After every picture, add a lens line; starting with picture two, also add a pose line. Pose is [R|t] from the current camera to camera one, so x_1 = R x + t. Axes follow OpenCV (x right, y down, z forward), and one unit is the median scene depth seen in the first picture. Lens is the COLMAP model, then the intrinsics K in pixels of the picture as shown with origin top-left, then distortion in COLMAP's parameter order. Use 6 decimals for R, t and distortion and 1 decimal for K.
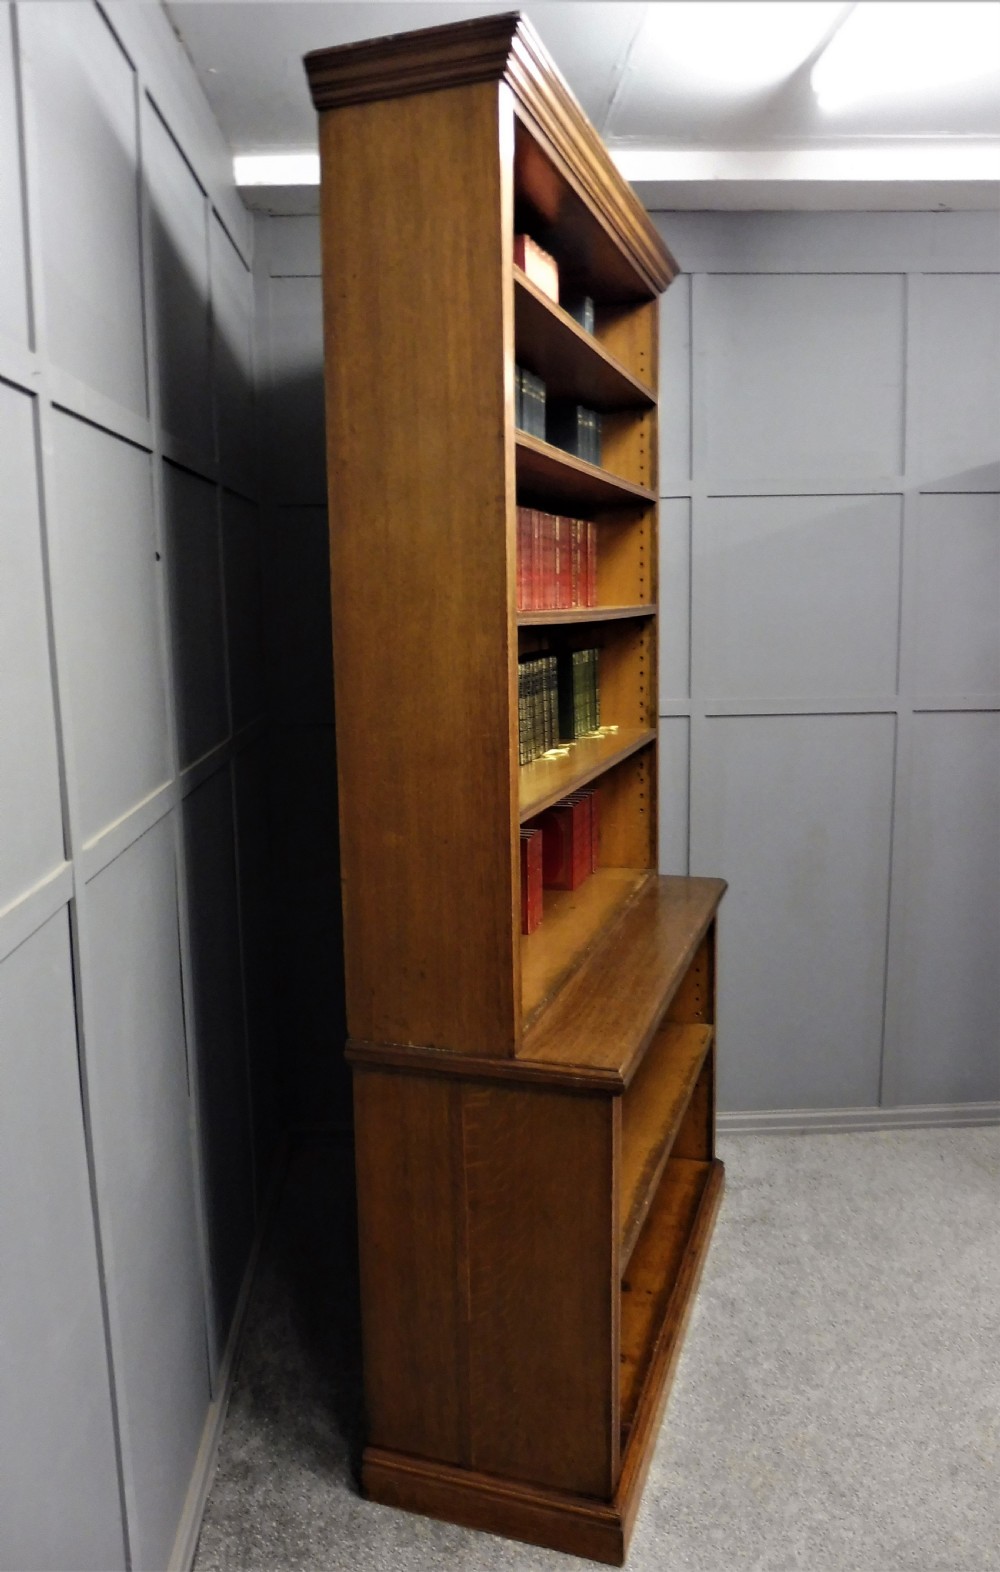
lens RADIAL K [[1171.7, 0, 449.9], [0, 1171.7, 767.5], [0, 0, 1]] dist [-0.062684, 0.027806]
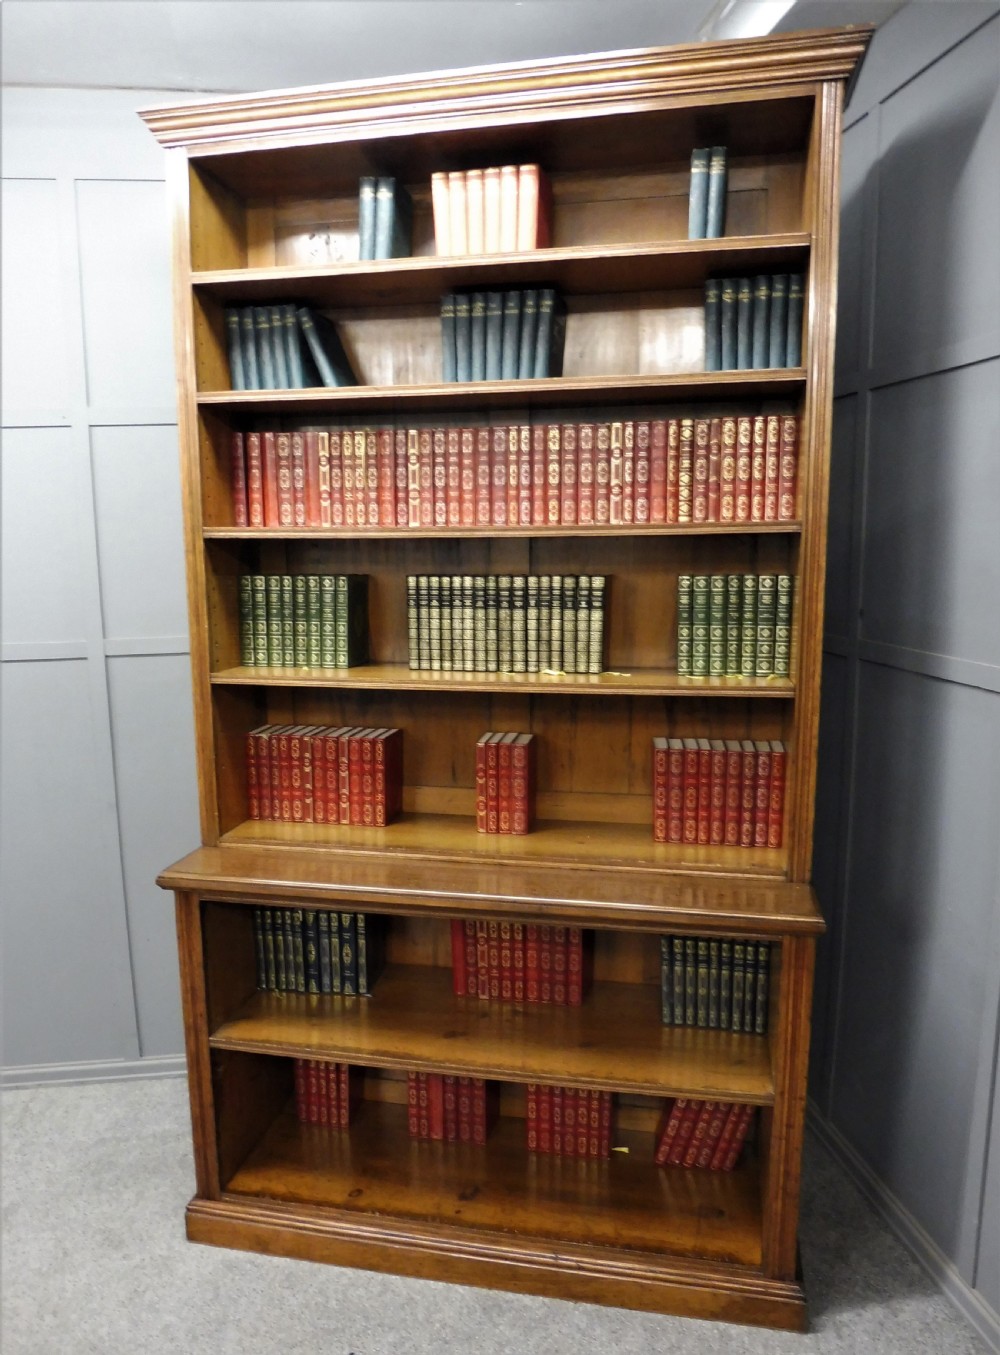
lens RADIAL K [[1015.2, 0, 469.5], [0, 1015.2, 706.5], [0, 0, 1]] dist [-0.043220, -0.006003]
pose [[0.127665, 0.190491, -0.973352, 0.845746], [-0.128735, 0.976263, 0.174176, -0.115342], [0.983427, 0.103068, 0.149158, 0.752472]]
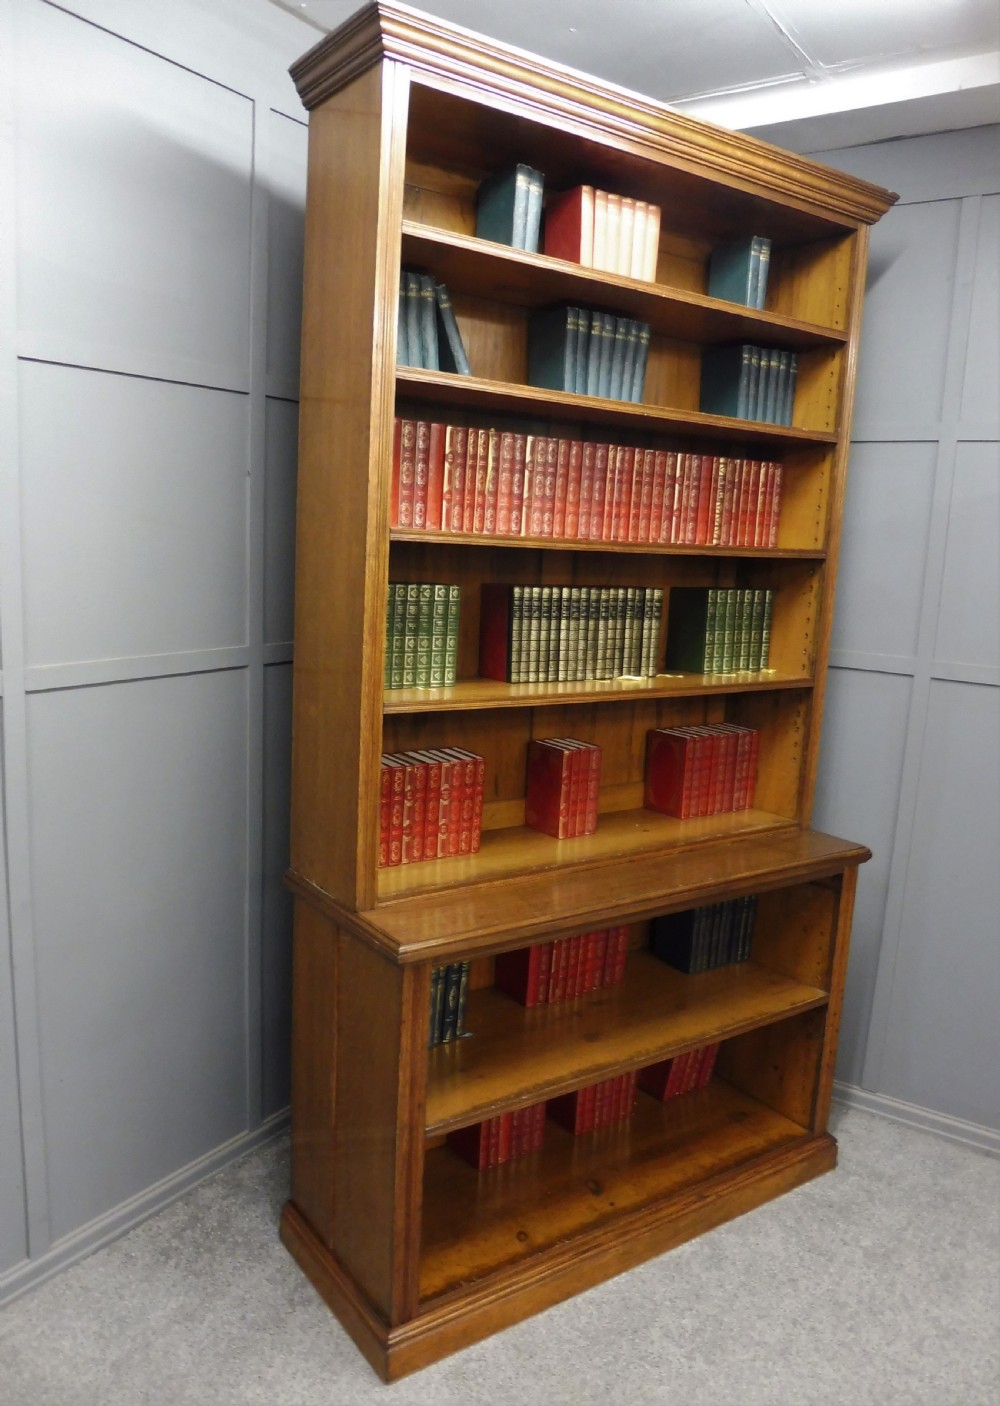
lens RADIAL K [[1043.5, 0, 471.4], [0, 1043.5, 708.4], [0, 0, 1]] dist [-0.048259, 0.008543]
pose [[0.808070, 0.157707, -0.567583, 0.474228], [-0.145999, 0.987054, 0.066401, -0.025614], [0.570707, 0.029210, 0.820634, 0.140334]]
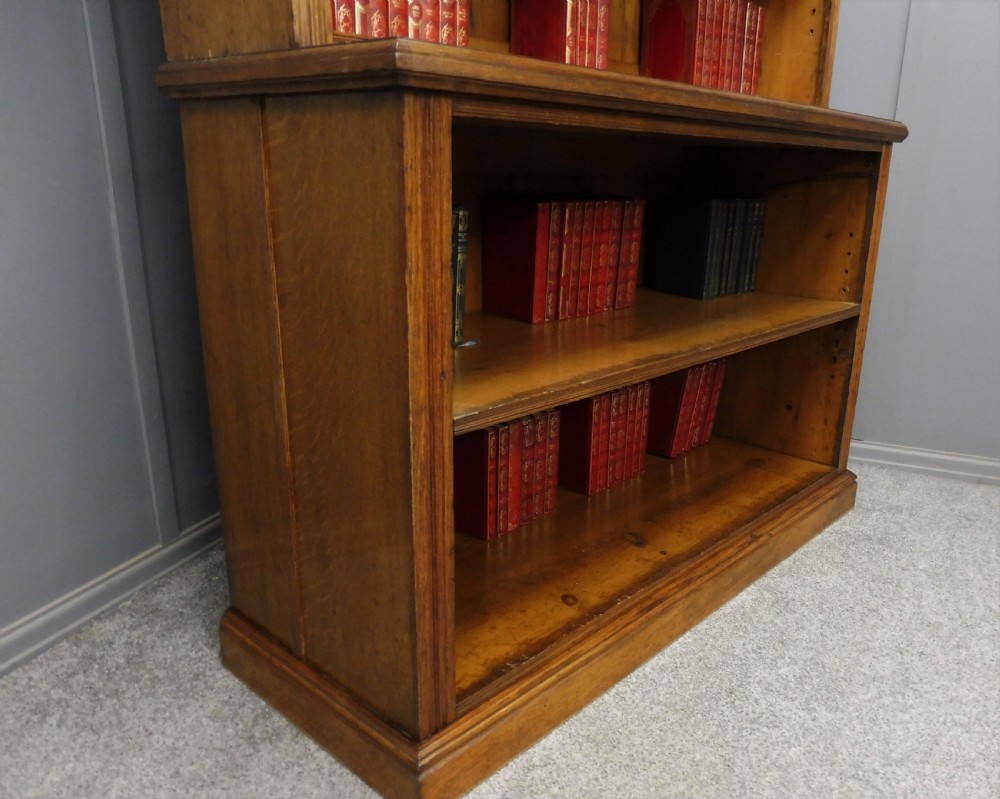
lens RADIAL K [[818.5, 0, 563.8], [0, 818.5, 426.7], [0, 0, 1]] dist [-0.044860, 0.012277]
pose [[0.934284, 0.163778, -0.316687, 0.247818], [-0.105165, 0.975320, 0.194142, 0.236016], [0.340667, -0.148079, 0.928449, 0.408060]]
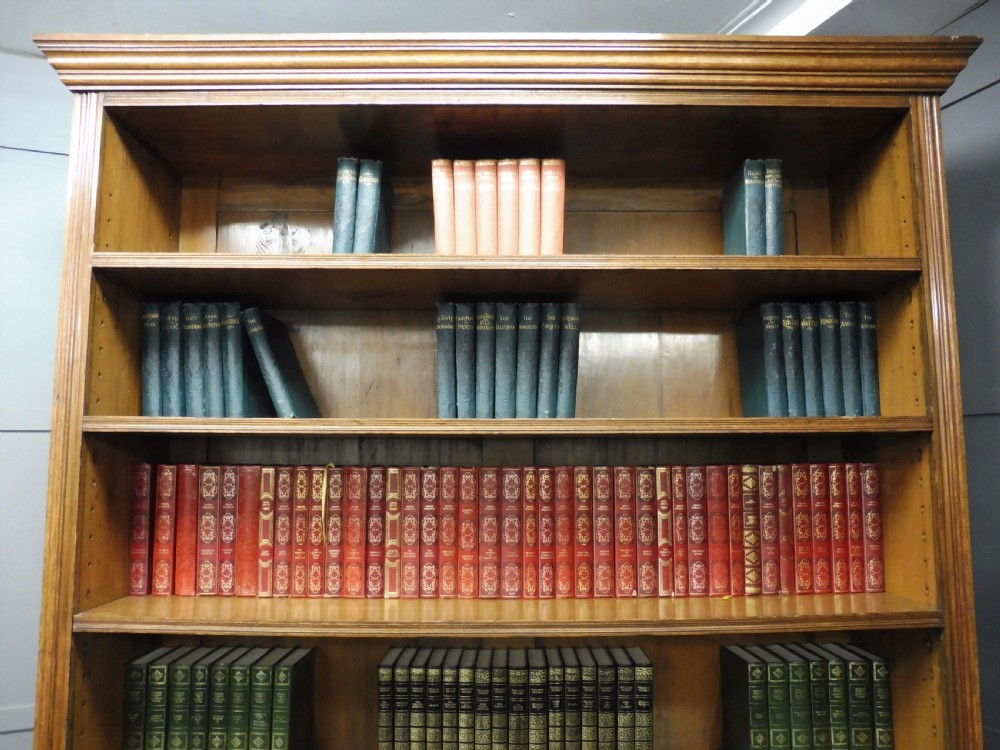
lens RADIAL K [[723.3, 0, 503.4], [0, 723.3, 375.6], [0, 0, 1]] dist [-0.052827, 0.010447]
pose [[0.352198, -0.085854, -0.931979, 0.454317], [-0.134554, 0.980794, -0.141200, -0.185045], [0.926203, 0.175132, 0.333882, 0.713473]]
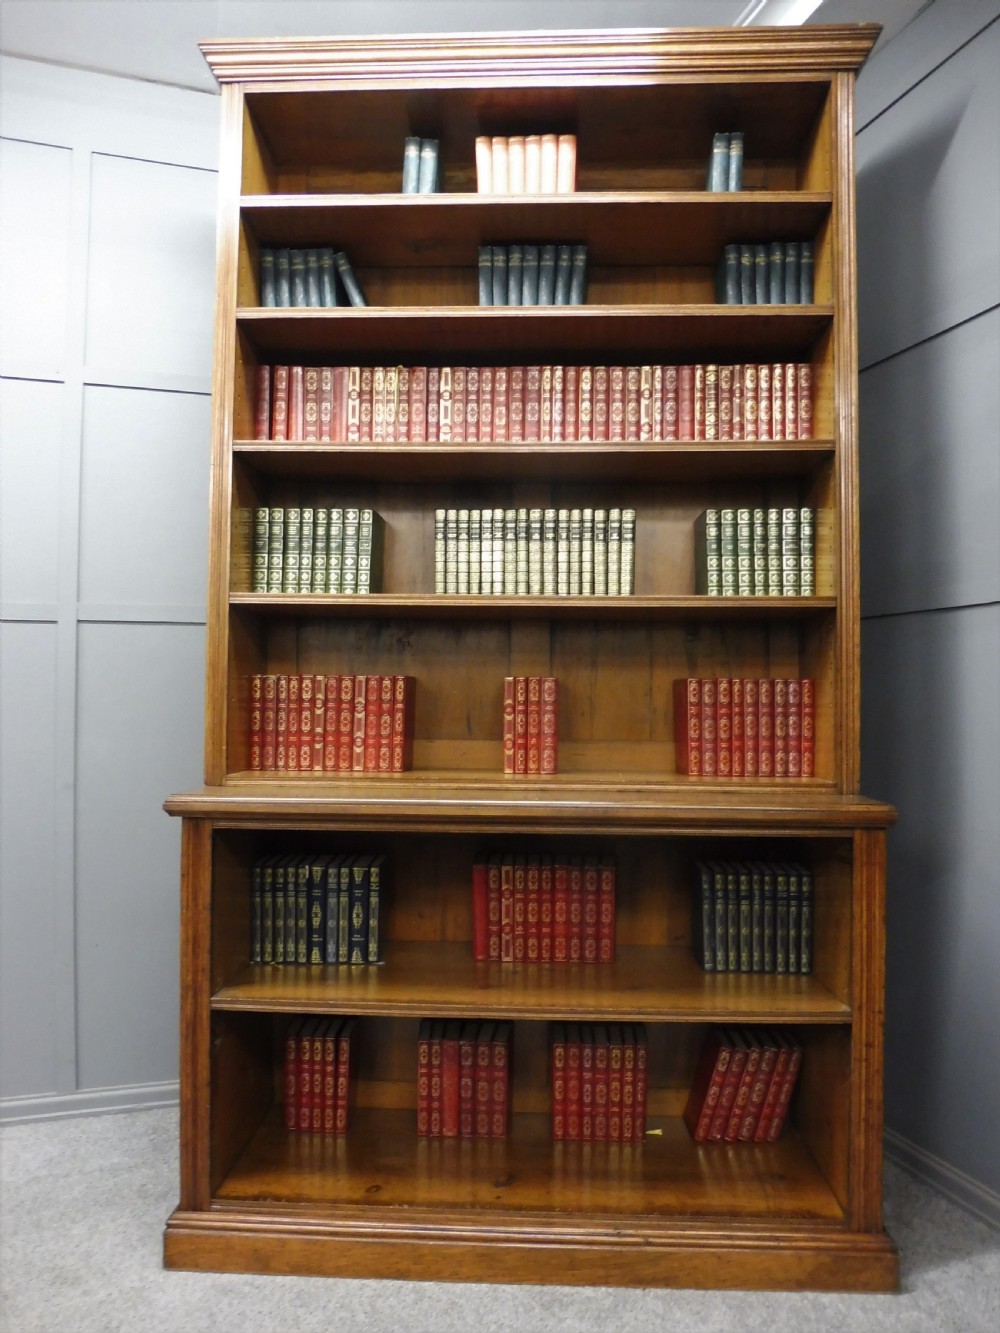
lens RADIAL K [[964.2, 0, 490.8], [0, 964.2, 665.3], [0, 0, 1]] dist [-0.052827, 0.010447]
pose [[0.297432, -0.005063, -0.954730, 0.771629], [-0.148795, 0.987521, -0.051592, 0.085431], [0.943077, 0.157404, 0.292967, 0.650994]]
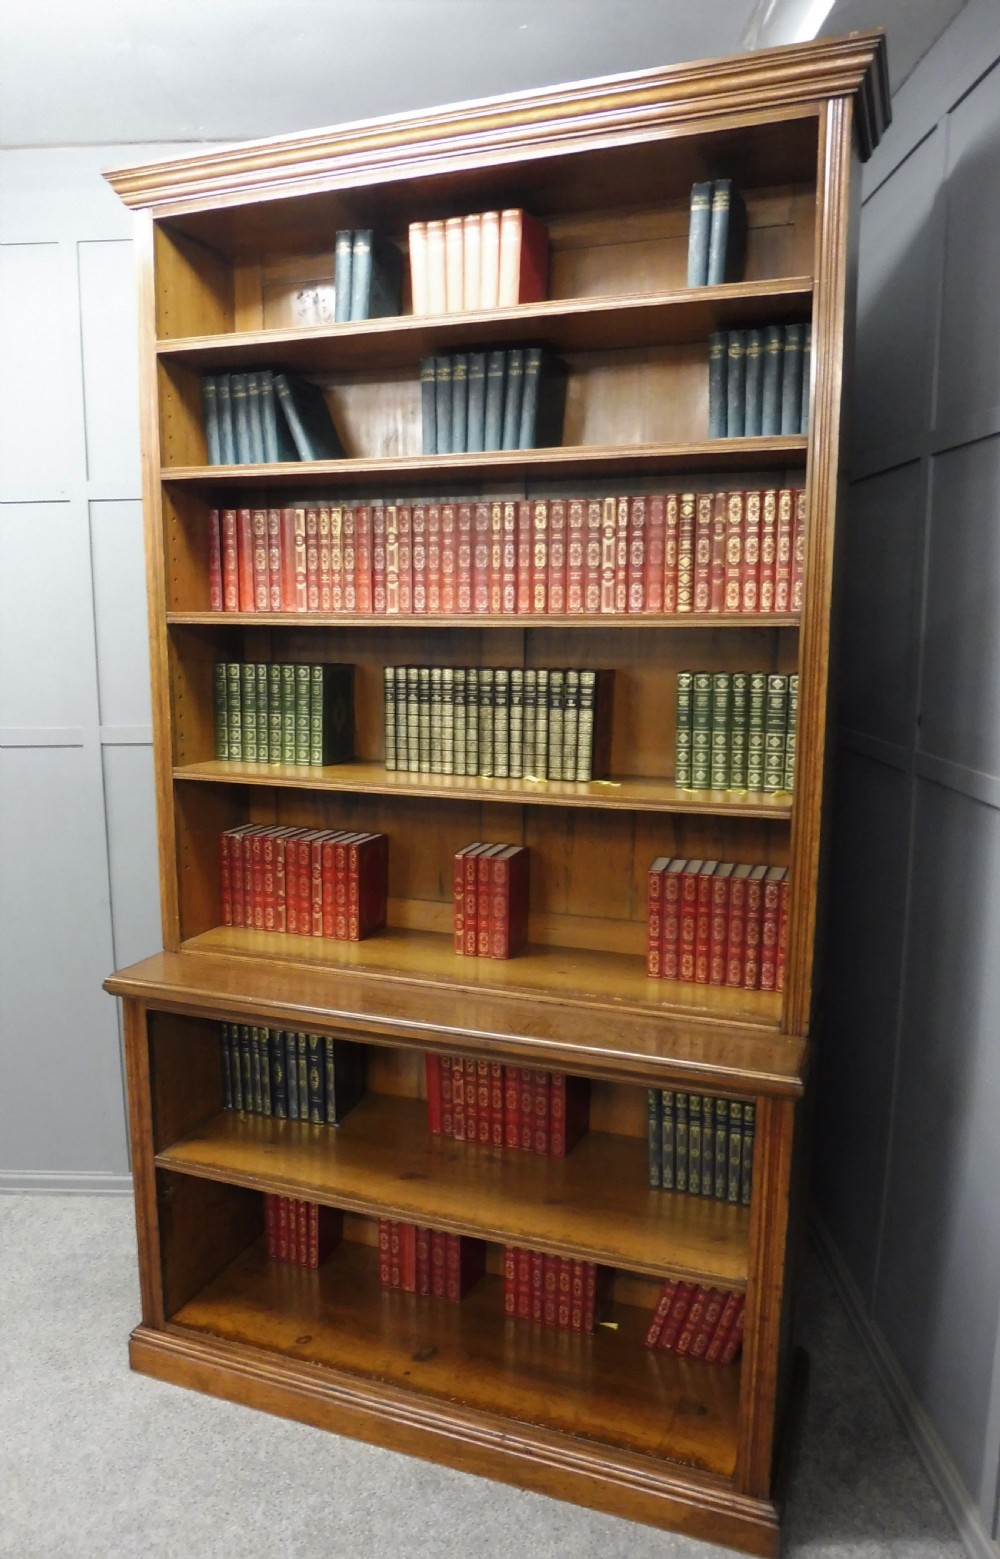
lens RADIAL K [[1156.5, 0, 446.0], [0, 1156.5, 802.1], [0, 0, 1]] dist [-0.043067, -0.005433]
pose [[-0.045779, 0.191797, -0.980366, 0.868455], [-0.134278, 0.971307, 0.196295, -0.144921], [0.989886, 0.140628, -0.018711, 0.886909]]
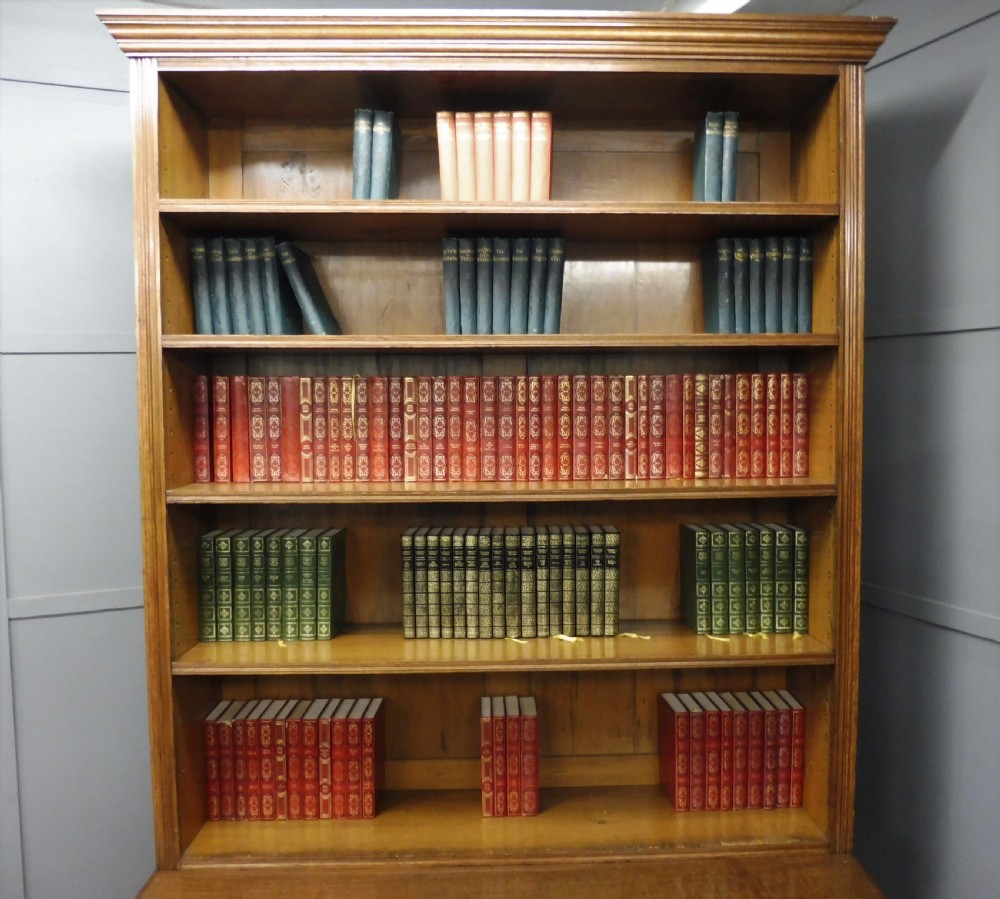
lens RADIAL K [[895.3, 0, 531.0], [0, 895.3, 437.7], [0, 0, 1]] dist [-0.030394, -0.030504]
pose [[0.377428, 0.064087, -0.923819, 0.656395], [-0.129725, 0.991424, 0.015777, -0.161578], [0.916908, 0.113888, 0.382505, 0.645155]]
